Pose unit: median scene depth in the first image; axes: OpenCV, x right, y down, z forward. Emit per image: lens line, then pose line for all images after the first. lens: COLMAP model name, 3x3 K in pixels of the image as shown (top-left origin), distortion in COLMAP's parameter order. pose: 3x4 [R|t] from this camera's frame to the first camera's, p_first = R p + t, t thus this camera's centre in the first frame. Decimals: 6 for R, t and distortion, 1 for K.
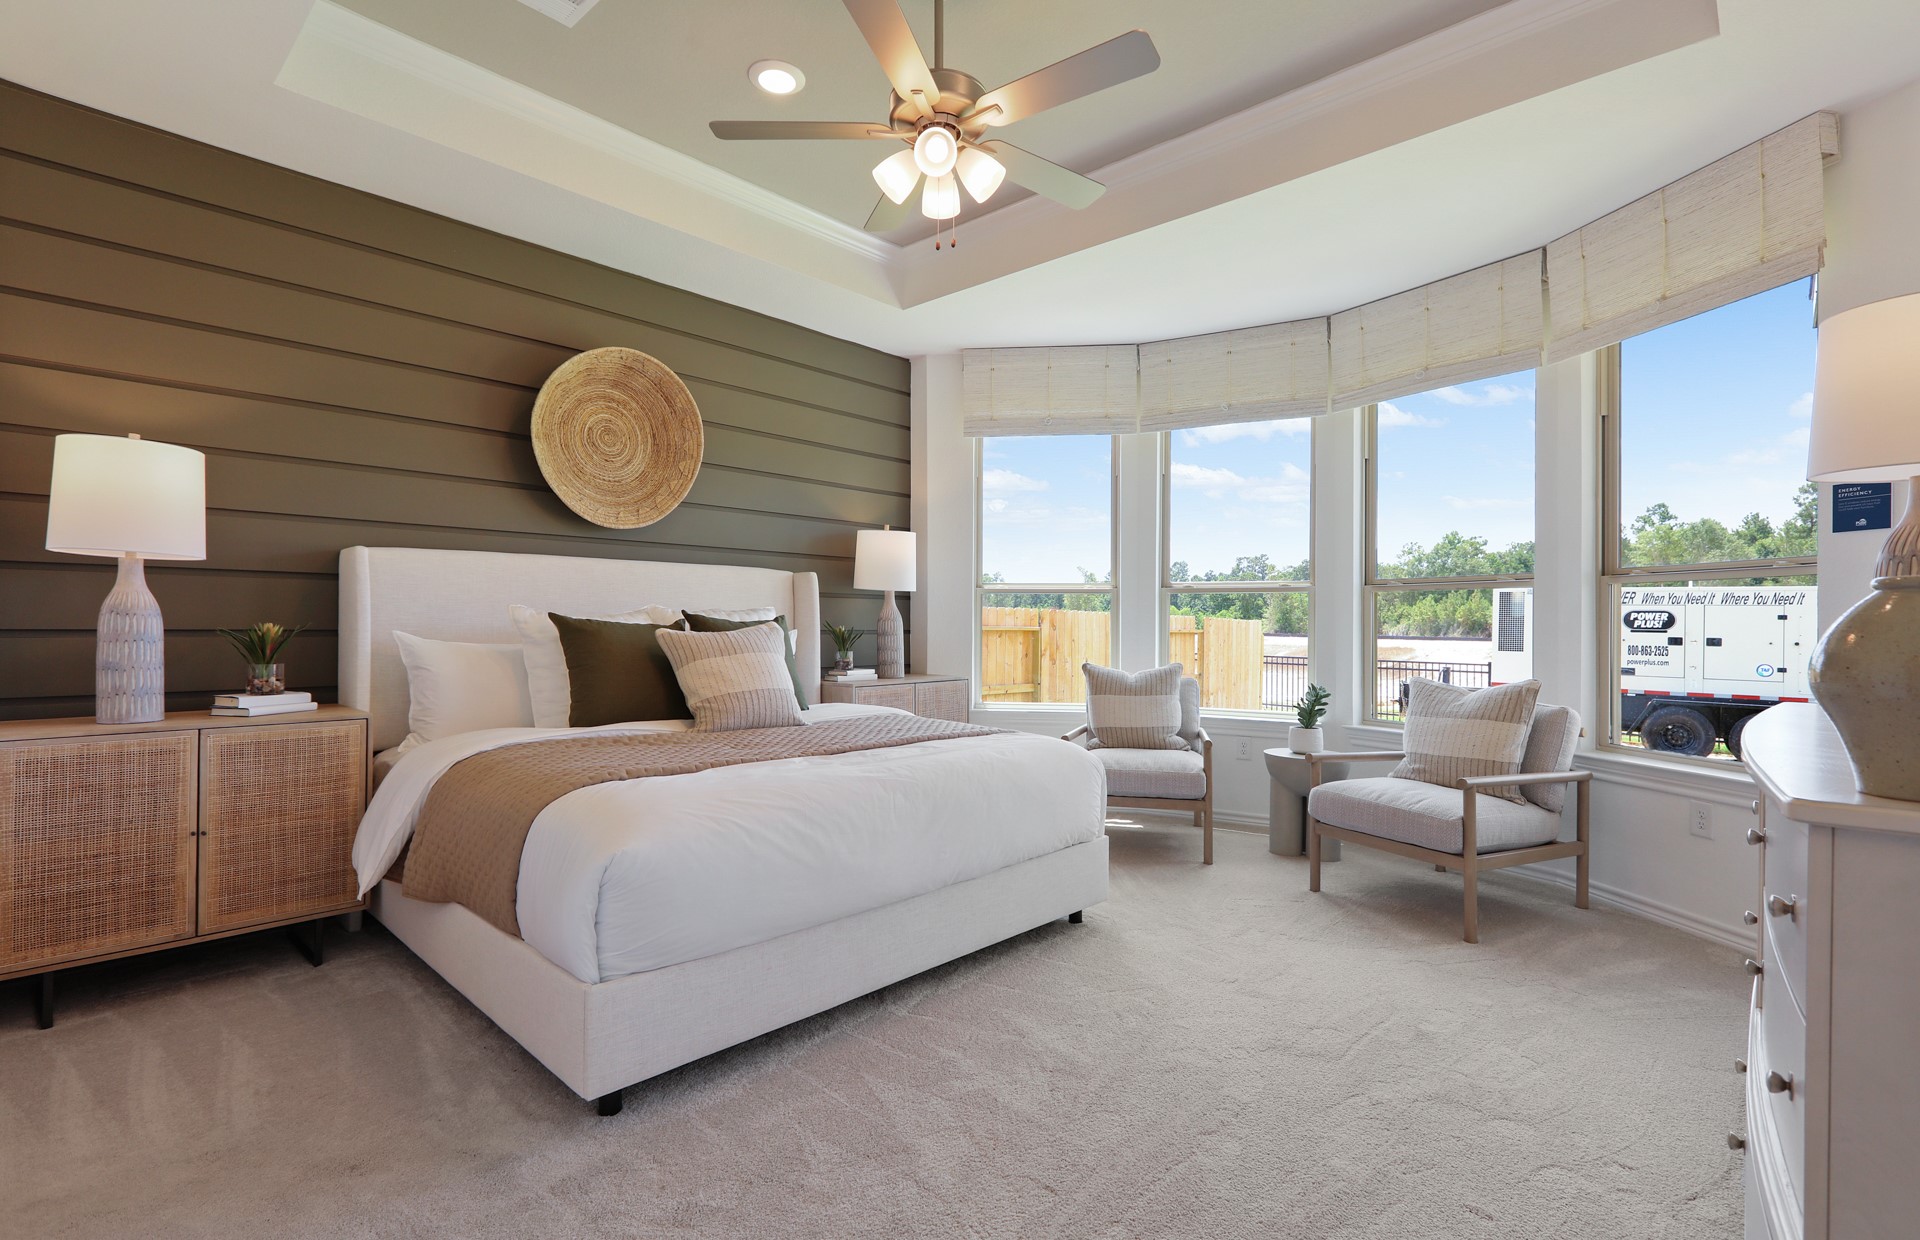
lens RADIAL K [[879.4, 0, 953.0], [0, 879.4, 625.4], [0, 0, 1]] dist [0.003700, 0.000087]
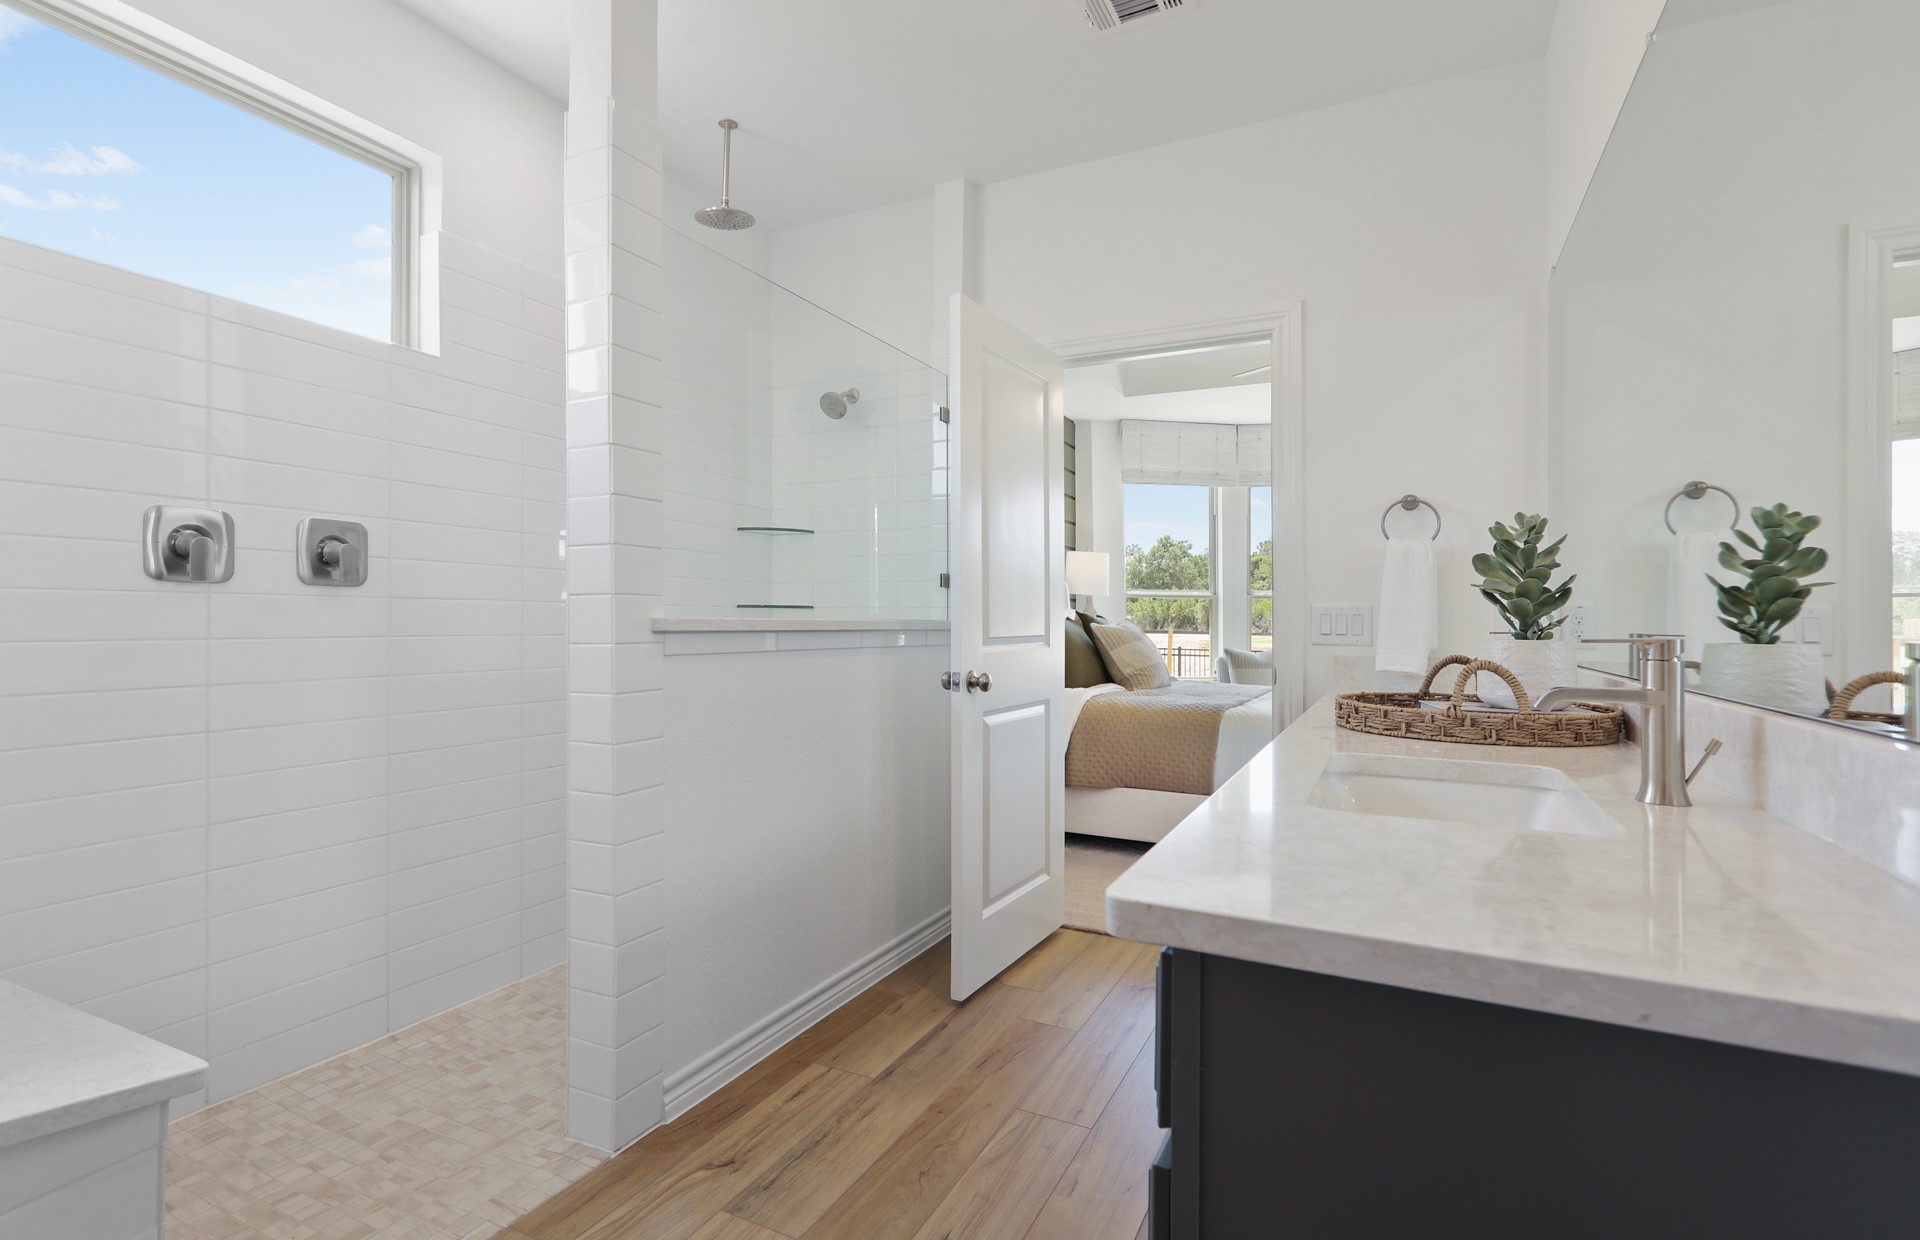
lens RADIAL K [[908.0, 0, 956.6], [0, 908.0, 624.9], [0, 0, 1]] dist [0.001105, 0.001144]
pose [[0.952602, -0.001486, 0.304217, -0.271496], [-0.000122, 0.999986, 0.005266, -0.000726], [-0.304220, -0.005054, 0.952588, -0.110994]]
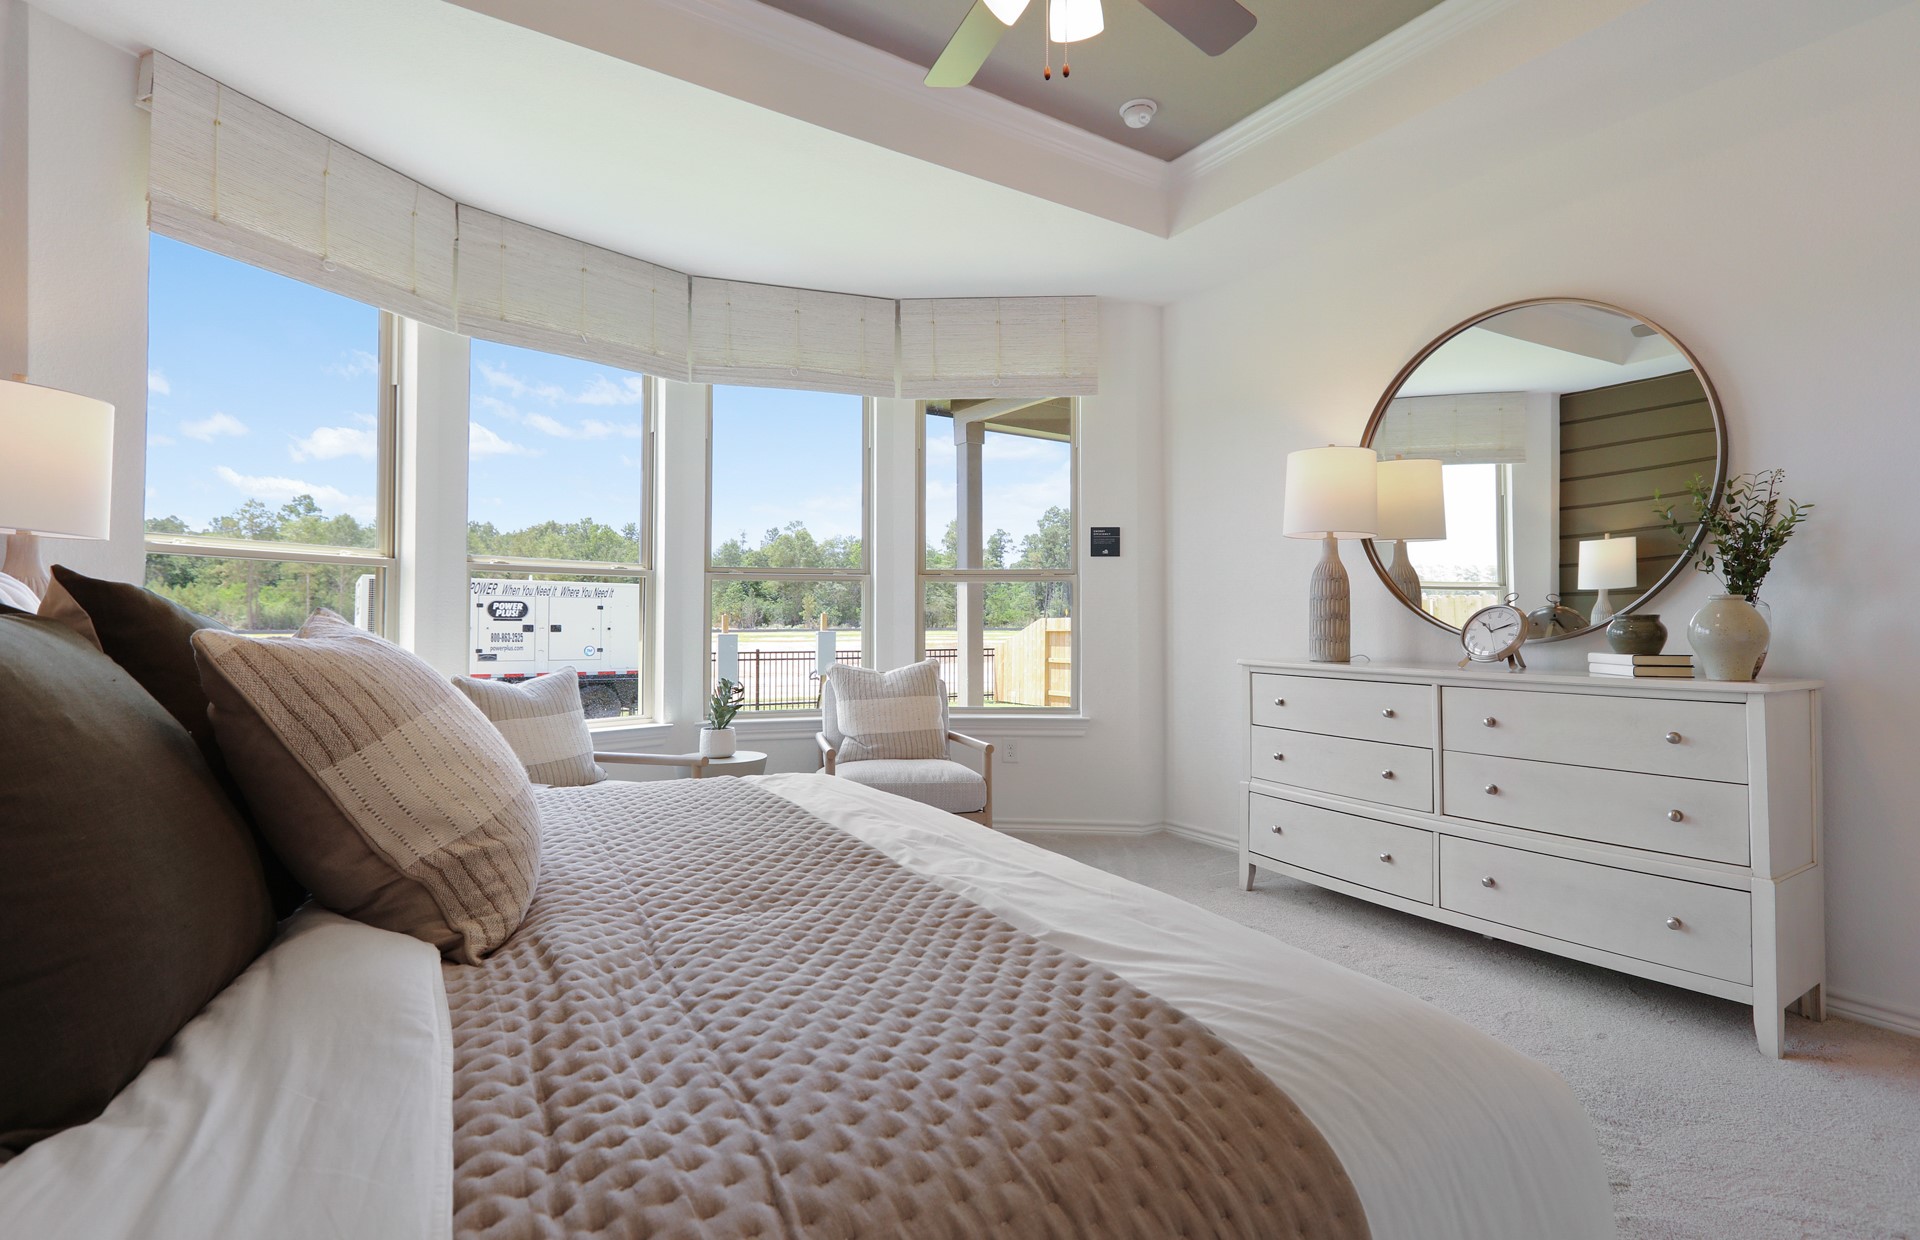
lens RADIAL K [[901.4, 0, 956.8], [0, 901.4, 623.0], [0, 0, 1]] dist [0.000265, 0.001076]
pose [[0.257106, -0.012390, 0.966304, -0.147208], [0.003209, 0.999923, 0.011967, -0.000831], [-0.966378, 0.000024, 0.257126, 0.178910]]
